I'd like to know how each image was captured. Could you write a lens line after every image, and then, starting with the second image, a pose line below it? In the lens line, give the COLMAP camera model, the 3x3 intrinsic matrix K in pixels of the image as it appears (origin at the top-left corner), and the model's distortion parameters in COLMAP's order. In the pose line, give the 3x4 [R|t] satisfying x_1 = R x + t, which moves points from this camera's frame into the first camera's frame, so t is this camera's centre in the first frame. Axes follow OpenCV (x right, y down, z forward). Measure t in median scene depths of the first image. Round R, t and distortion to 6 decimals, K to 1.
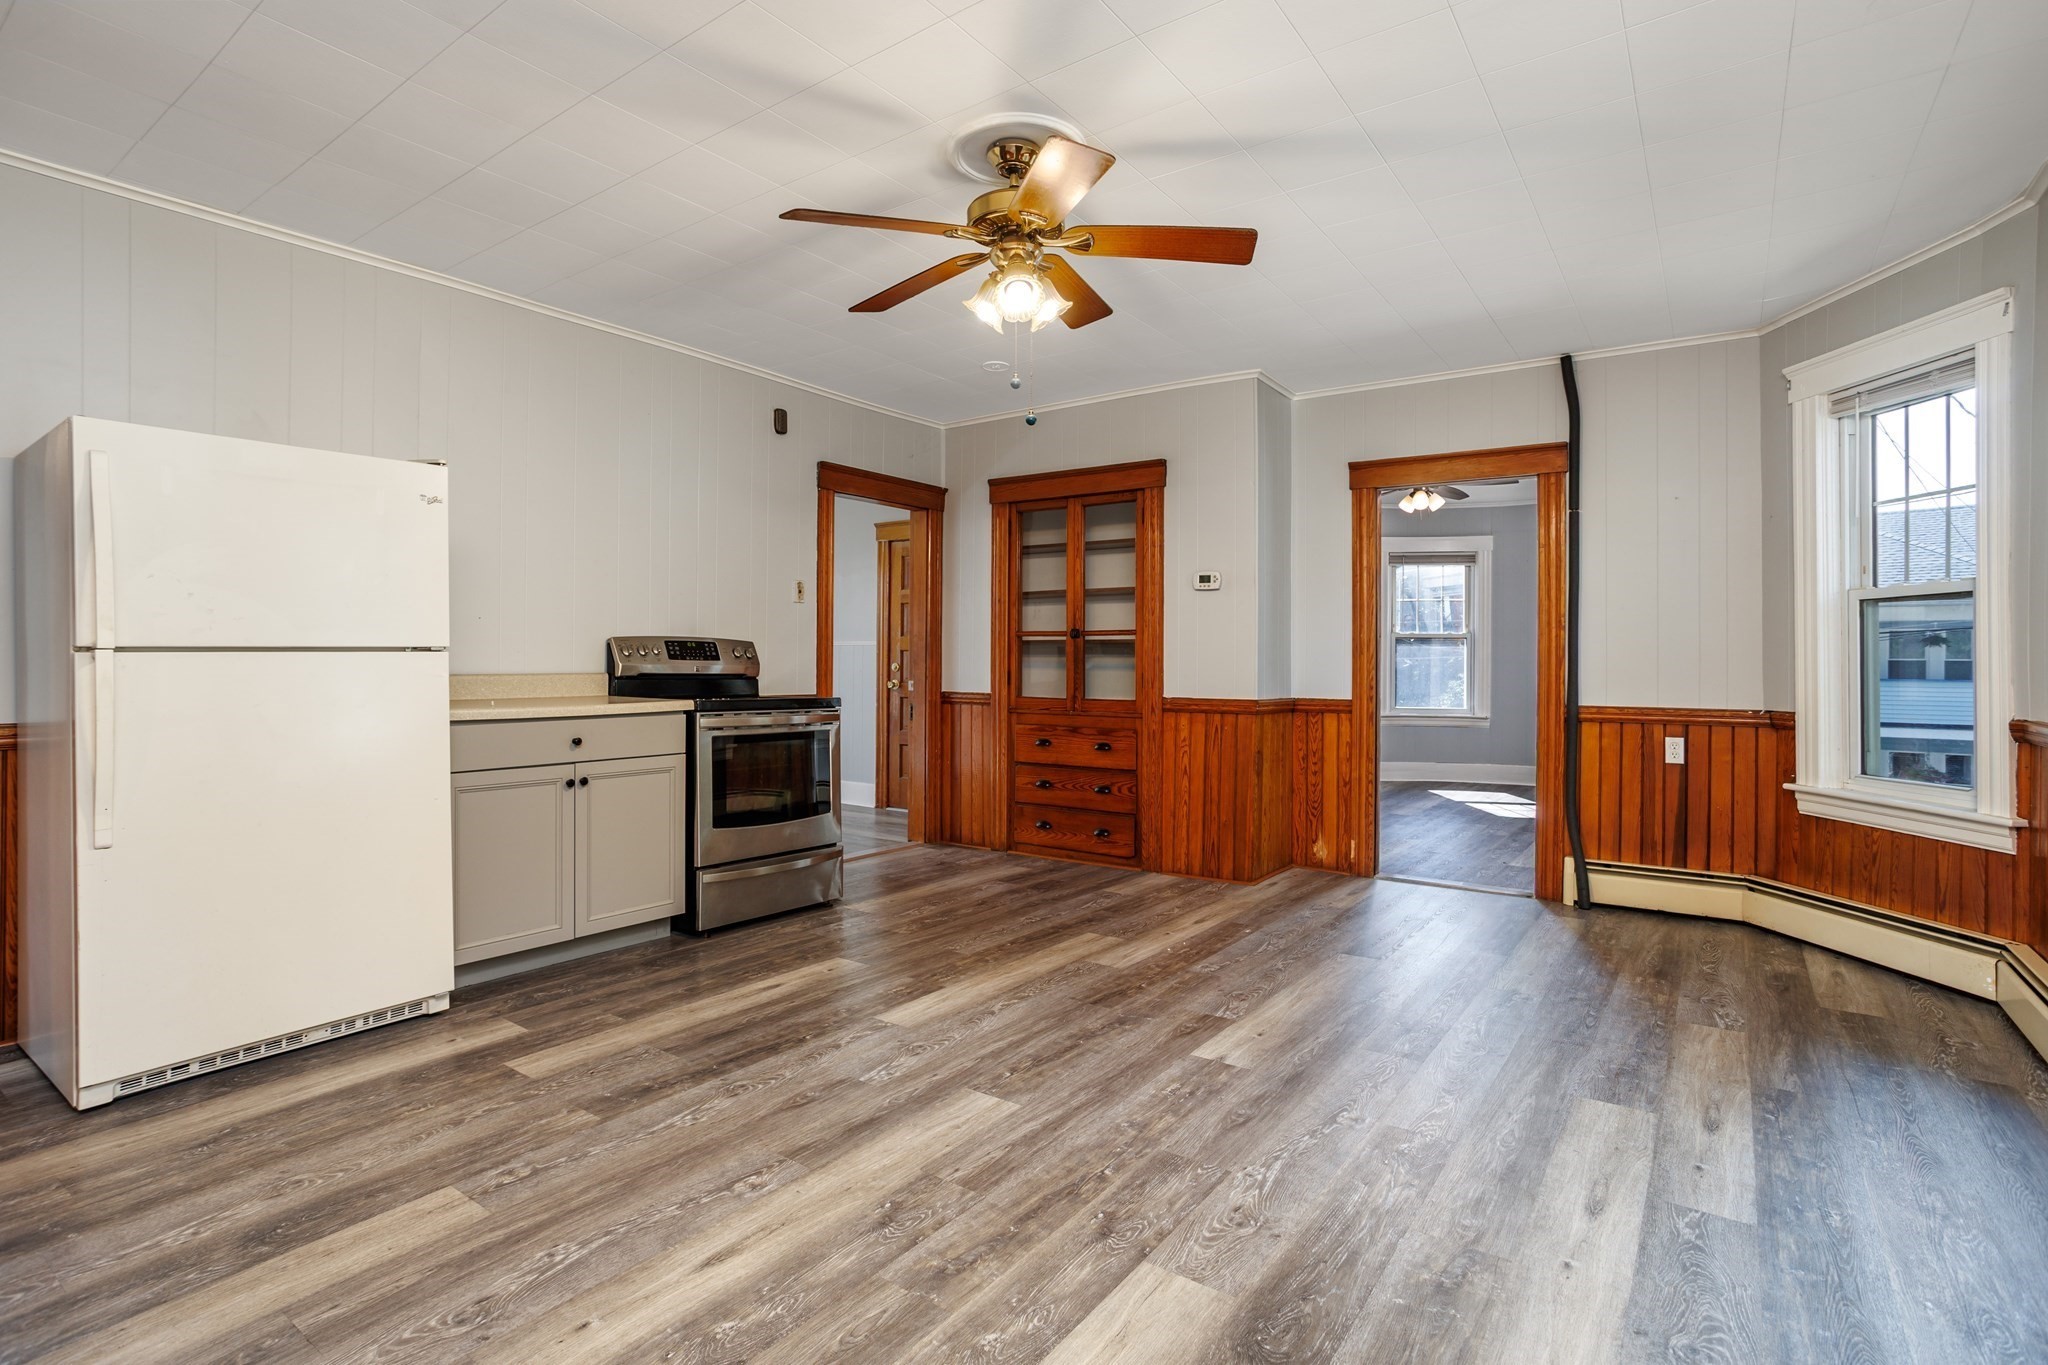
lens RADIAL K [[993.1, 0, 1031.8], [0, 993.1, 662.5], [0, 0, 1]] dist [-0.060255, 0.040924]
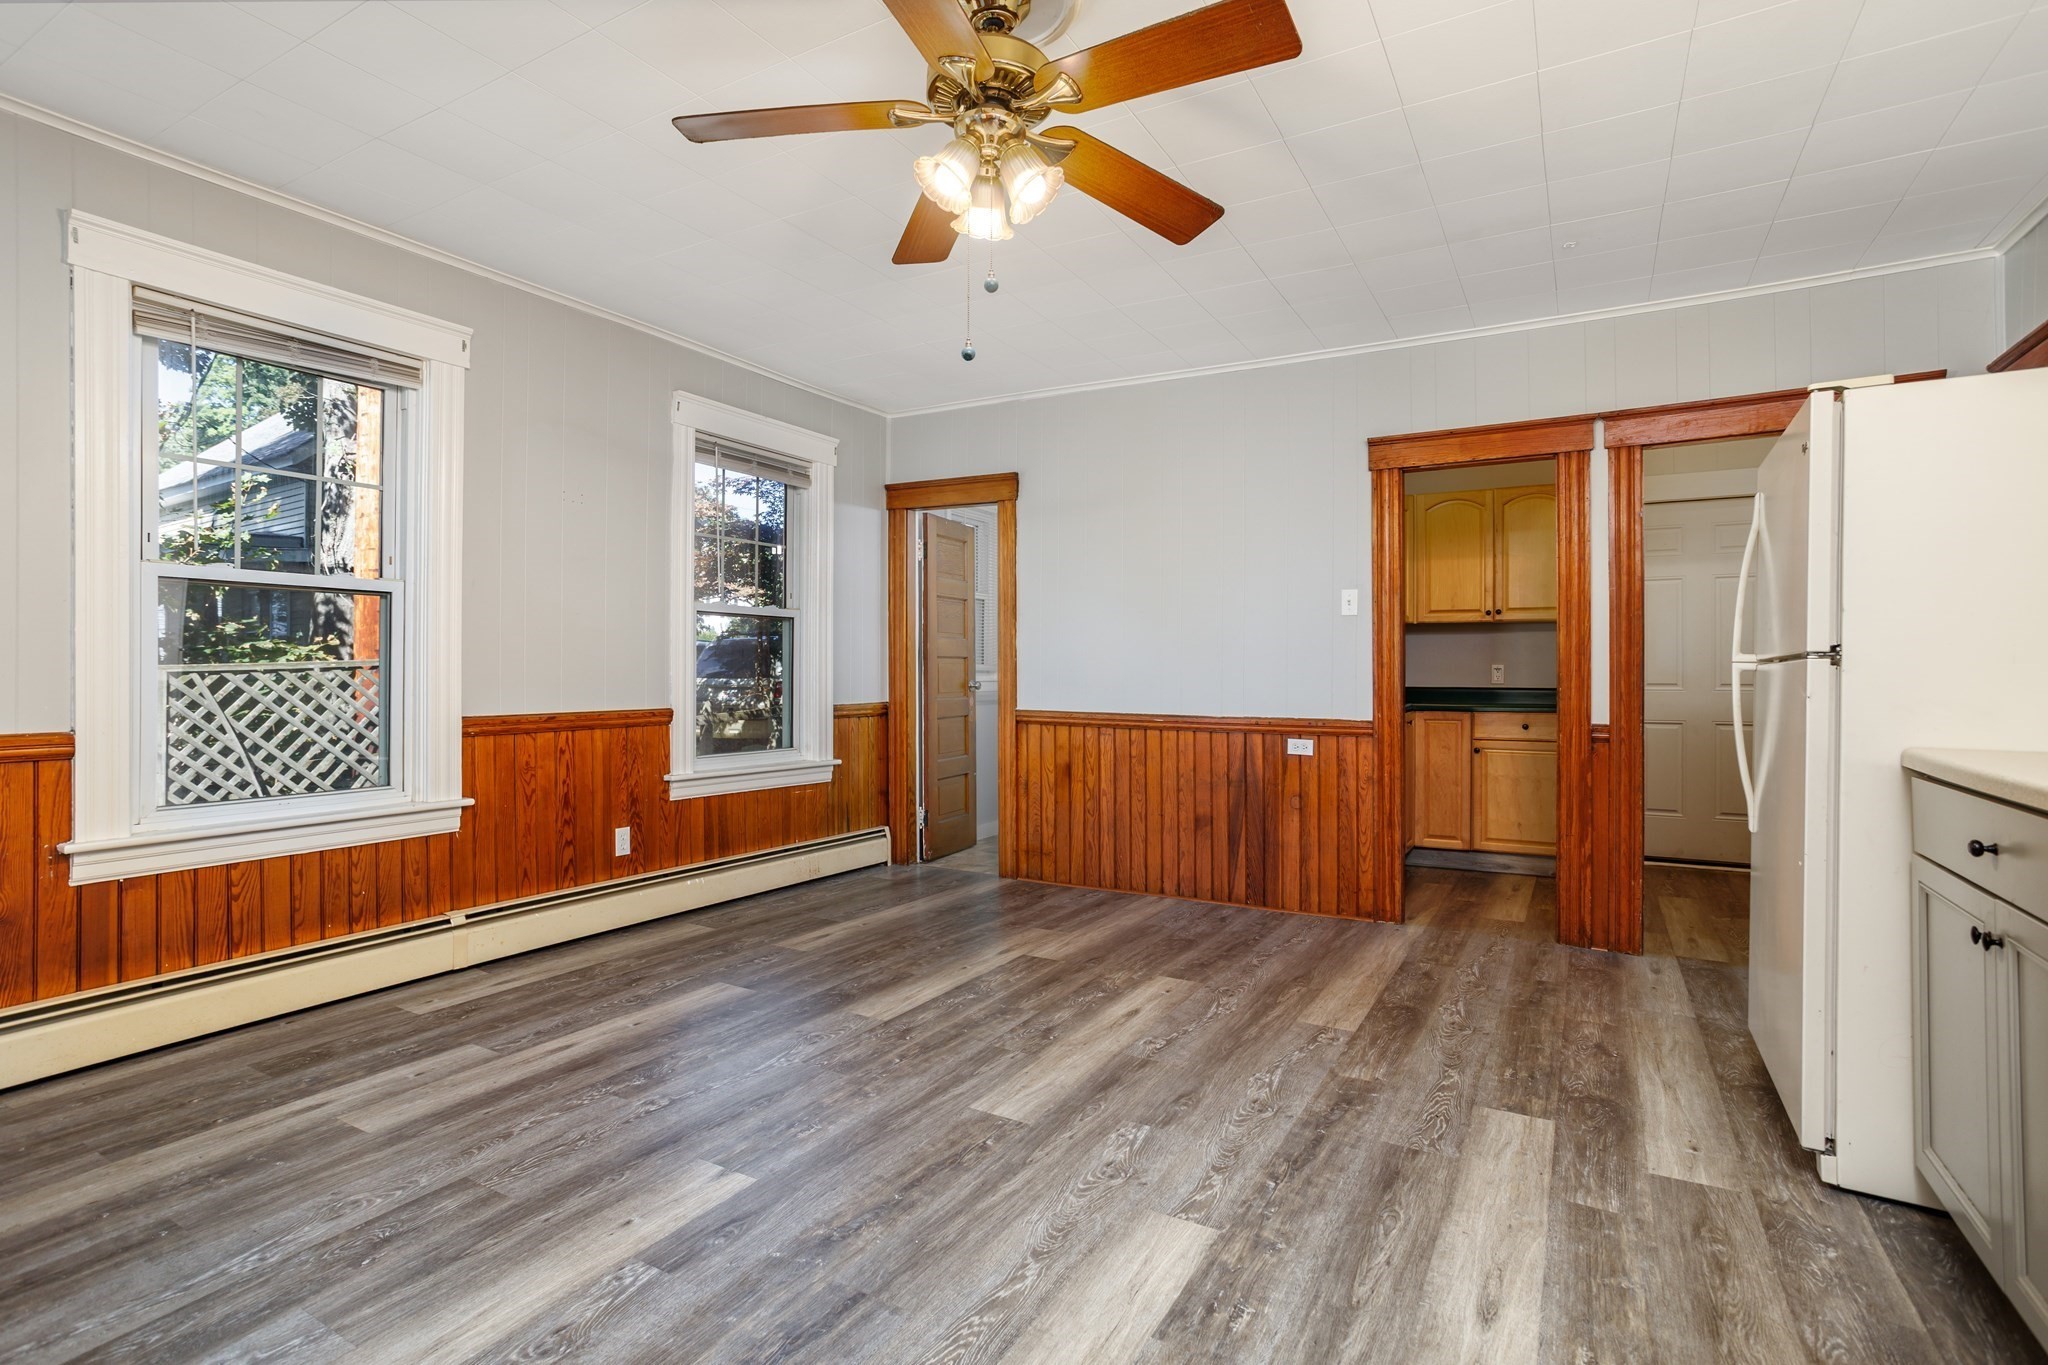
lens RADIAL K [[993.1, 0, 1031.8], [0, 993.1, 662.5], [0, 0, 1]] dist [-0.060255, 0.040924]
pose [[-0.994464, -0.006387, -0.104886, 0.028887], [-0.005764, 0.999964, -0.006250, -0.001910], [0.104922, -0.005610, -0.994465, 1.686745]]
